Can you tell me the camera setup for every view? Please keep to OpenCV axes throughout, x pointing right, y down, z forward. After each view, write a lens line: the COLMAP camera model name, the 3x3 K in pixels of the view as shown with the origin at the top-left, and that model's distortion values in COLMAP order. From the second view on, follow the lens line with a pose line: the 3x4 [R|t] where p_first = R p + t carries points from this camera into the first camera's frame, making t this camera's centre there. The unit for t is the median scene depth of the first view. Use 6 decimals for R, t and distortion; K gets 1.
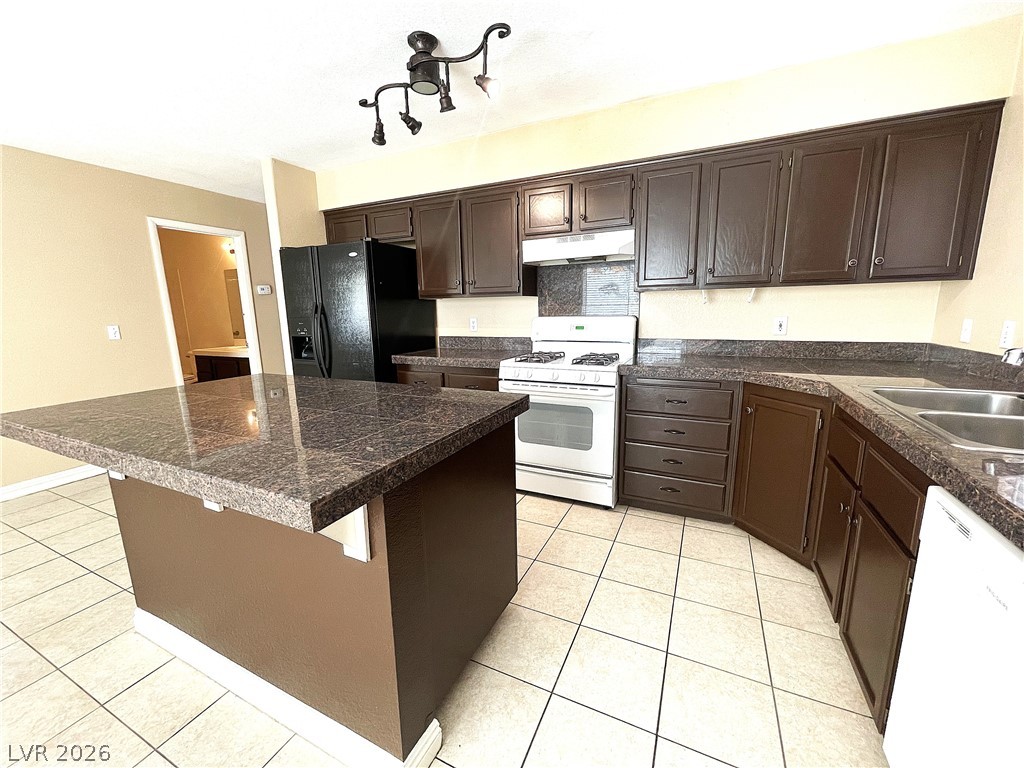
lens RADIAL K [[415.9, 0, 507.8], [0, 415.9, 385.4], [0, 0, 1]] dist [-0.000408, 0.000244]
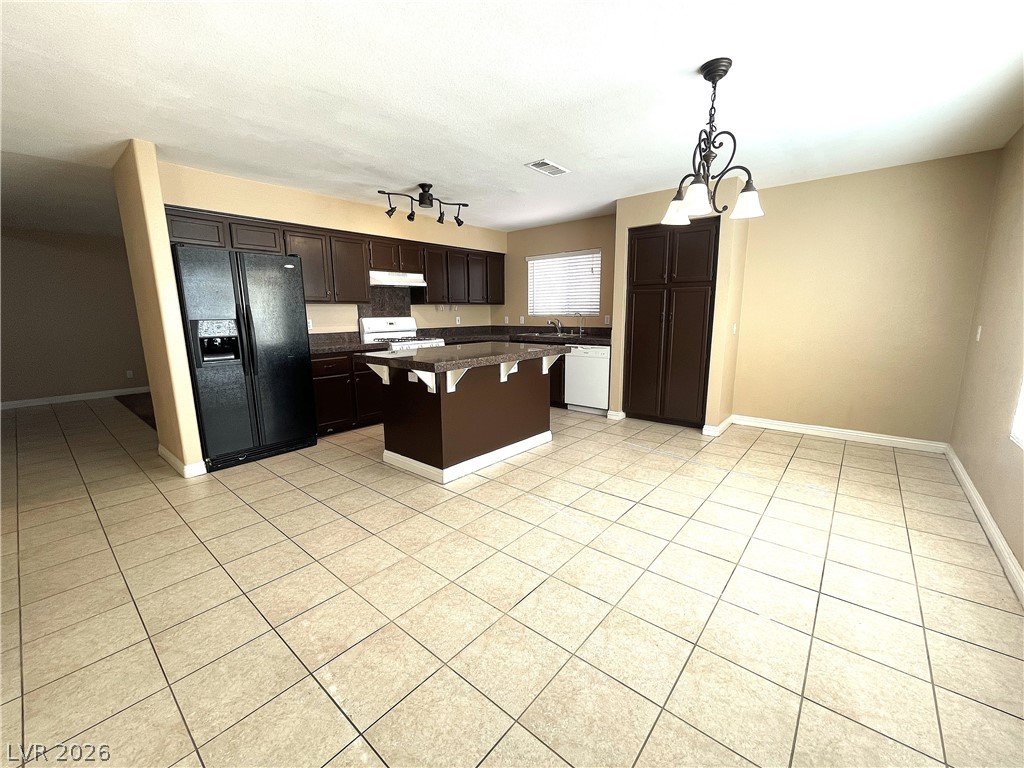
lens RADIAL K [[415.9, 0, 512.9], [0, 415.9, 382.9], [0, 0, 1]] dist [-0.000408, 0.000244]
pose [[0.252090, -0.147561, 0.956387, -1.575926], [0.189686, 0.976668, 0.100691, 0.025396], [-0.948931, 0.156030, 0.274199, 0.095588]]
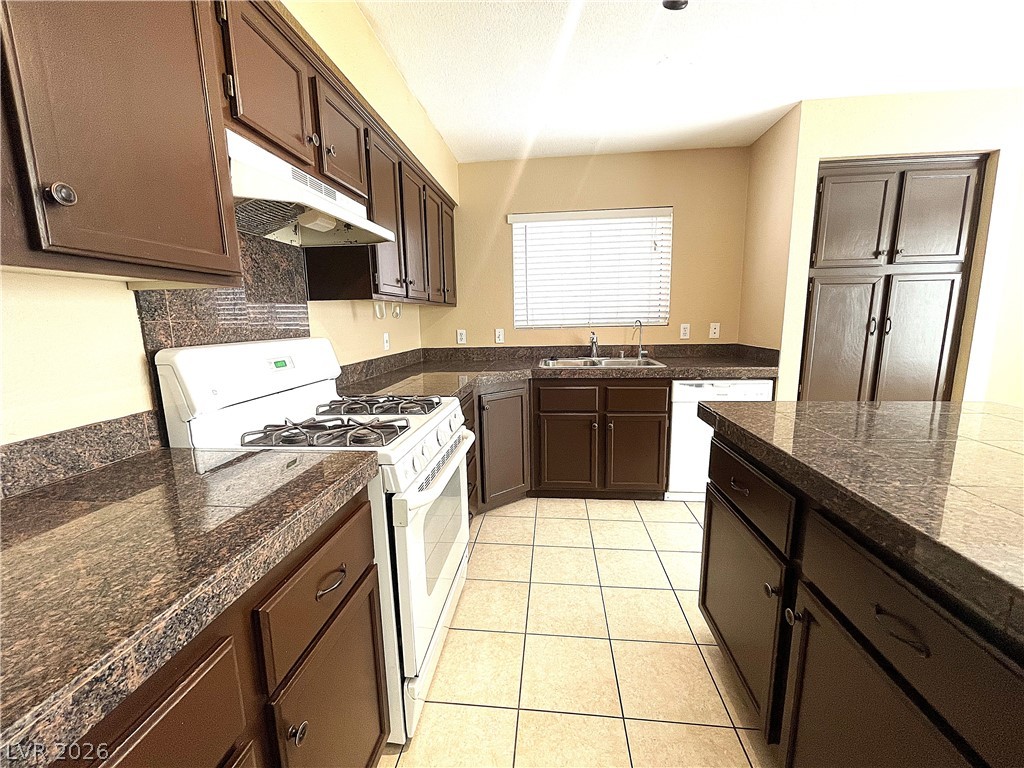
lens RADIAL K [[415.9, 0, 512.6], [0, 415.9, 385.0], [0, 0, 1]] dist [-0.000408, 0.000244]
pose [[-0.339938, -0.122081, 0.932490, -0.427793], [0.207368, 0.957404, 0.200938, -0.178872], [-0.917301, 0.261675, -0.300143, 1.024976]]
